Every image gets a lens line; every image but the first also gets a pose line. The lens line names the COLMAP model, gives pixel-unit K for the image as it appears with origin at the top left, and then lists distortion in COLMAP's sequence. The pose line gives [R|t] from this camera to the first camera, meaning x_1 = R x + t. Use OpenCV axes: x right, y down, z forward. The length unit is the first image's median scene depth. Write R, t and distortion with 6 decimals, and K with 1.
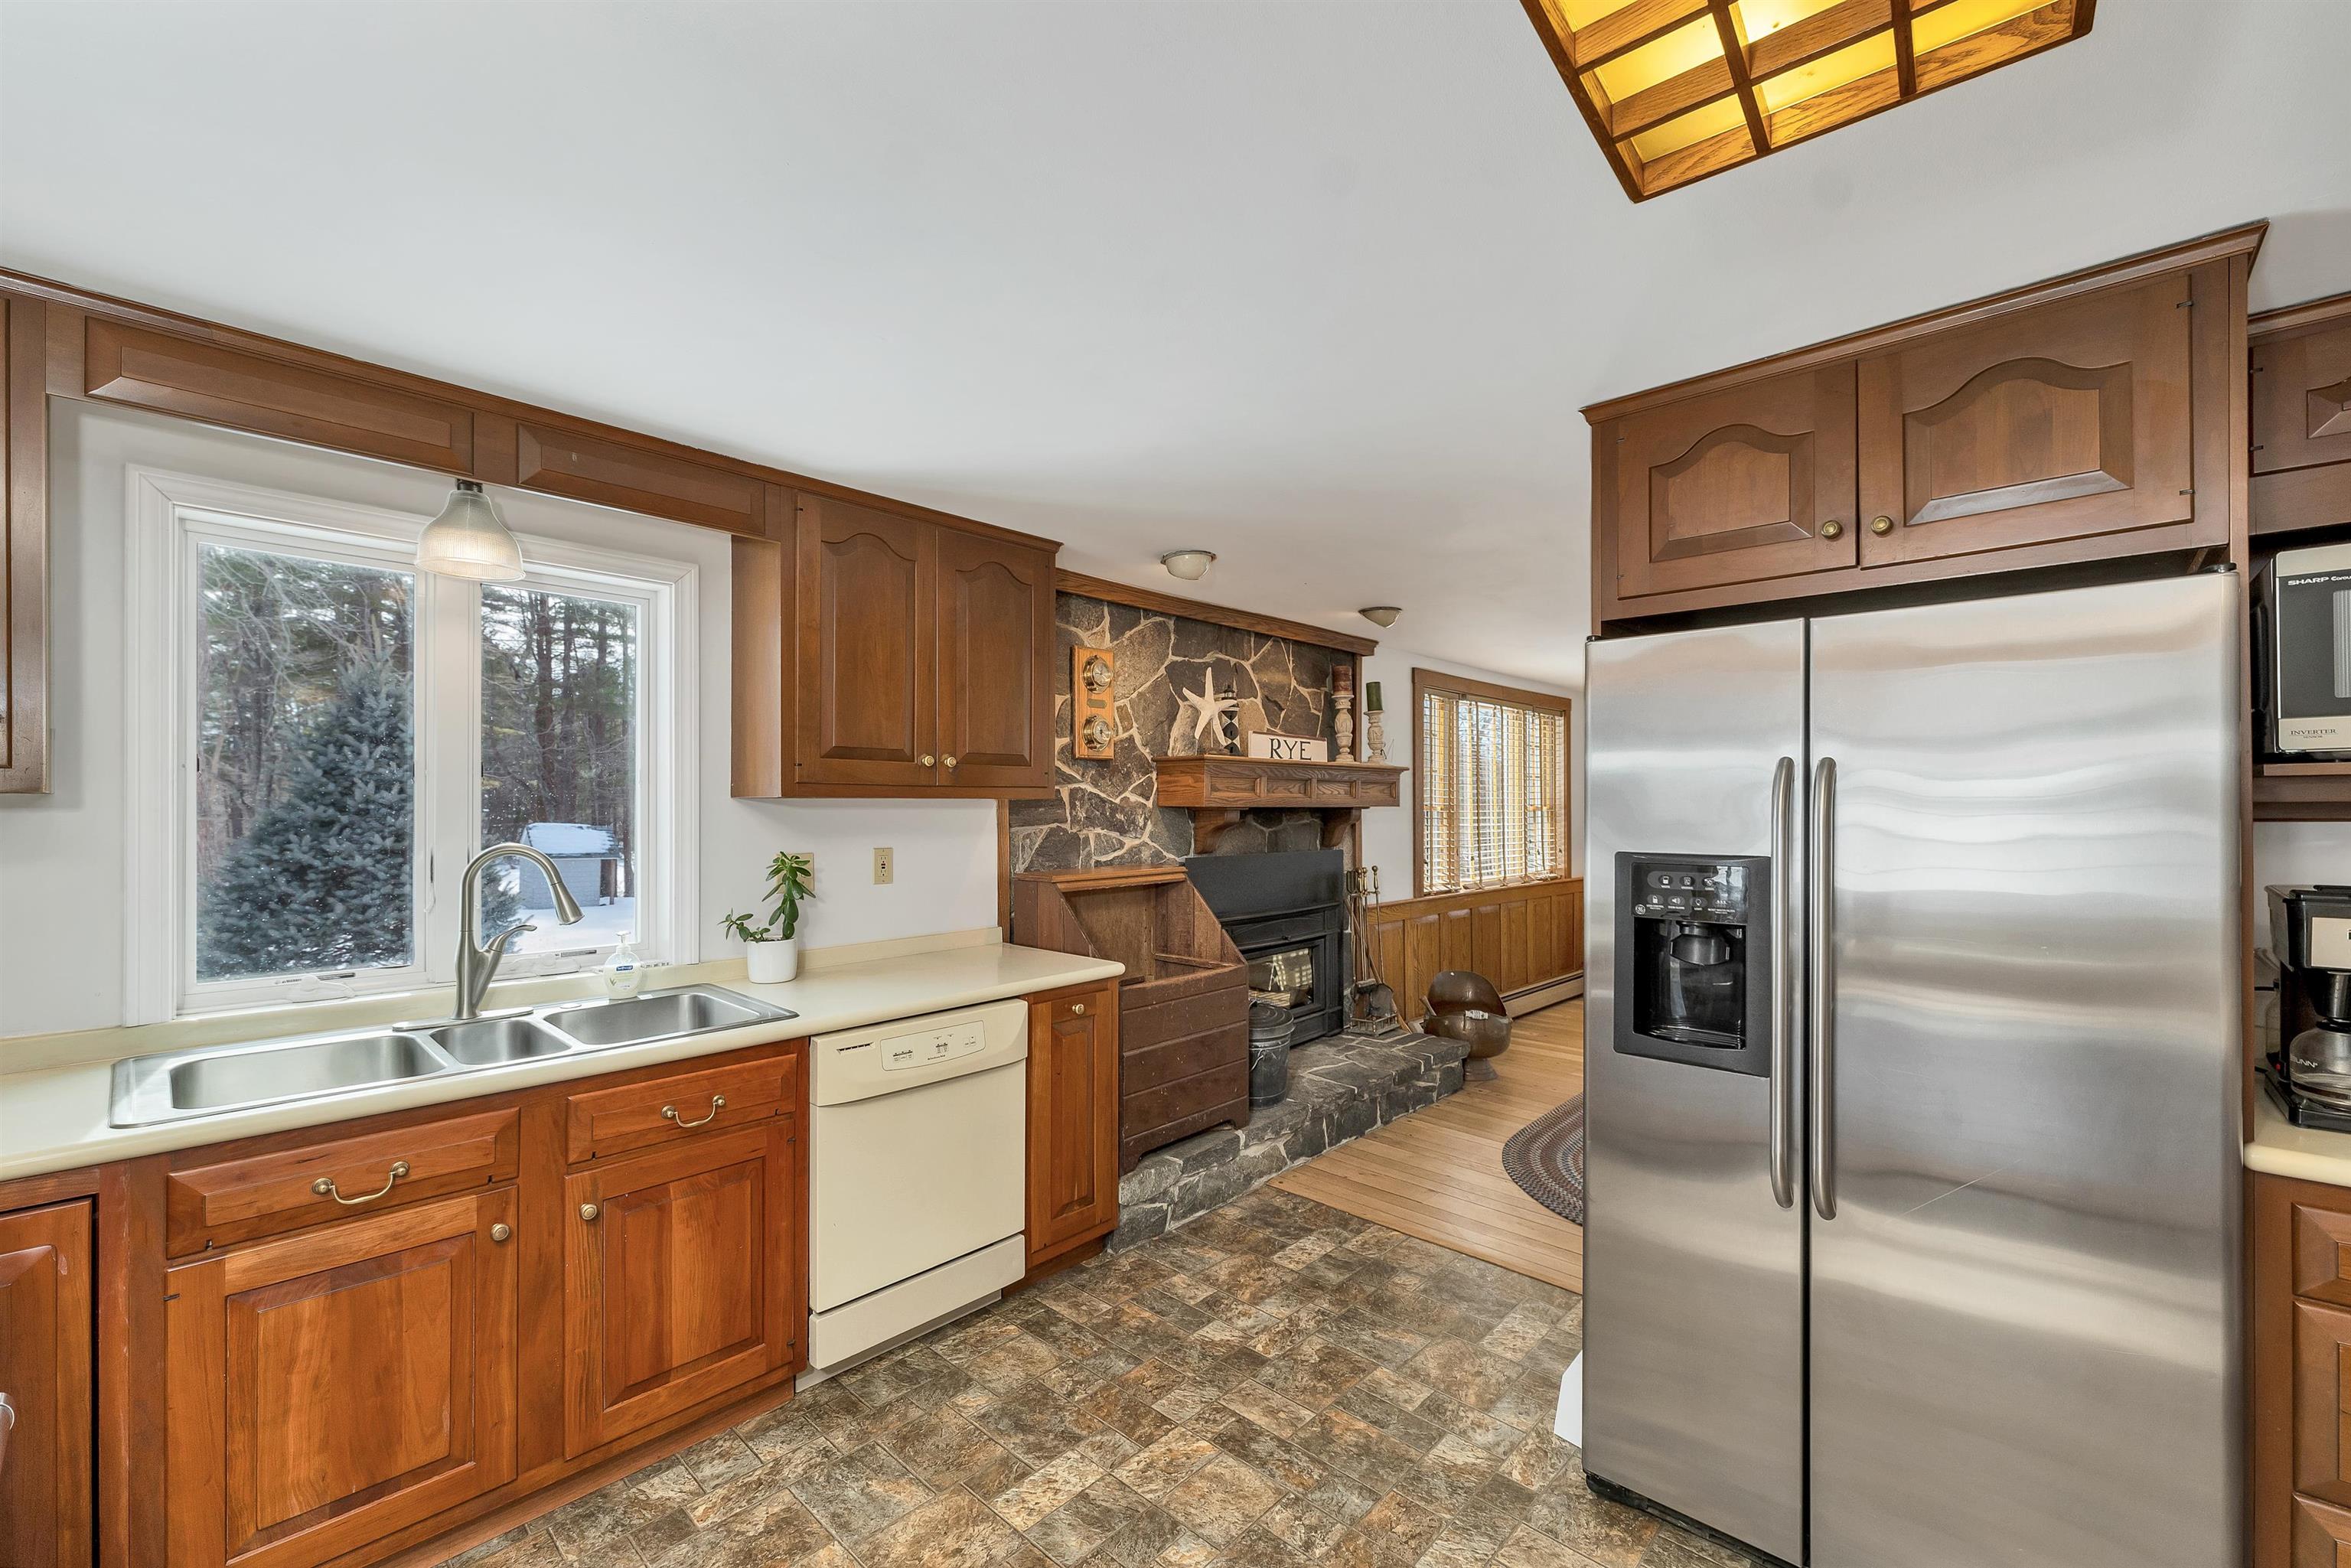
lens RADIAL K [[980.2, 0, 1170.8], [0, 980.2, 795.2], [0, 0, 1]] dist [0.003510, 0.000151]
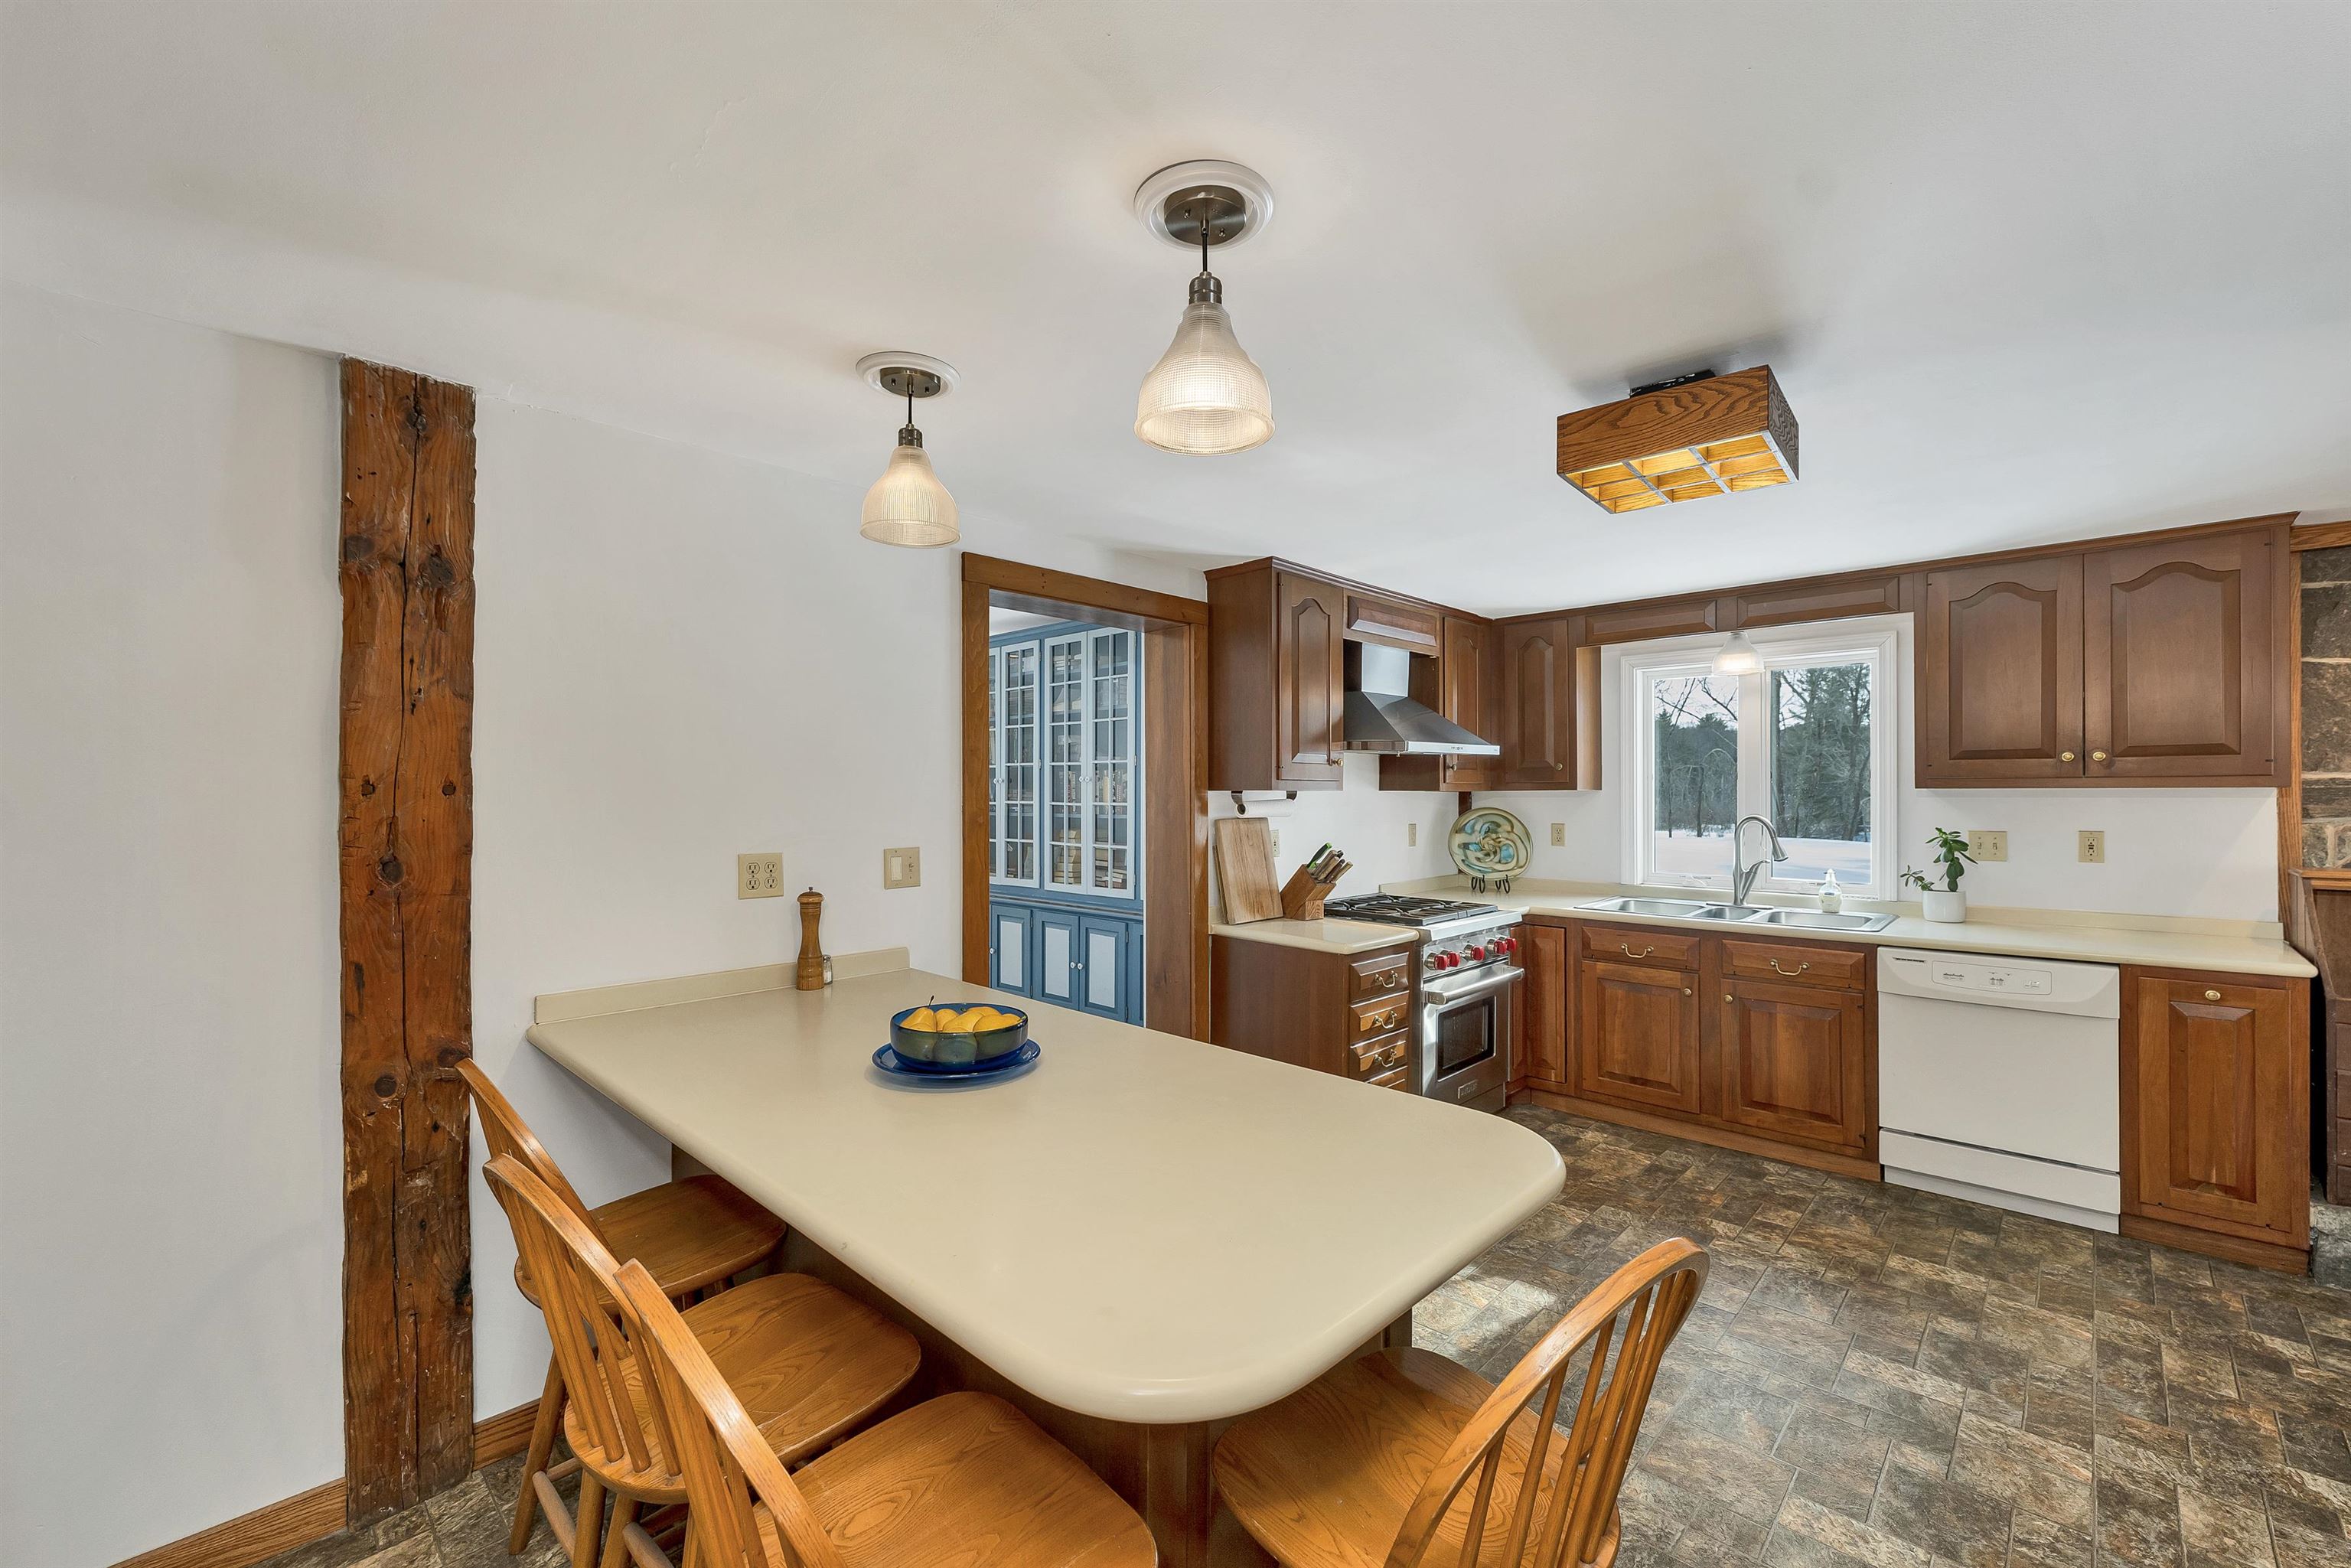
lens RADIAL K [[980.2, 0, 1172.0], [0, 980.2, 781.7], [0, 0, 1]] dist [0.003510, 0.000151]
pose [[-0.017786, -0.012809, -0.999760, 0.998957], [0.009143, 0.999874, -0.012974, 0.001000], [0.999800, -0.009371, -0.017667, -0.058448]]
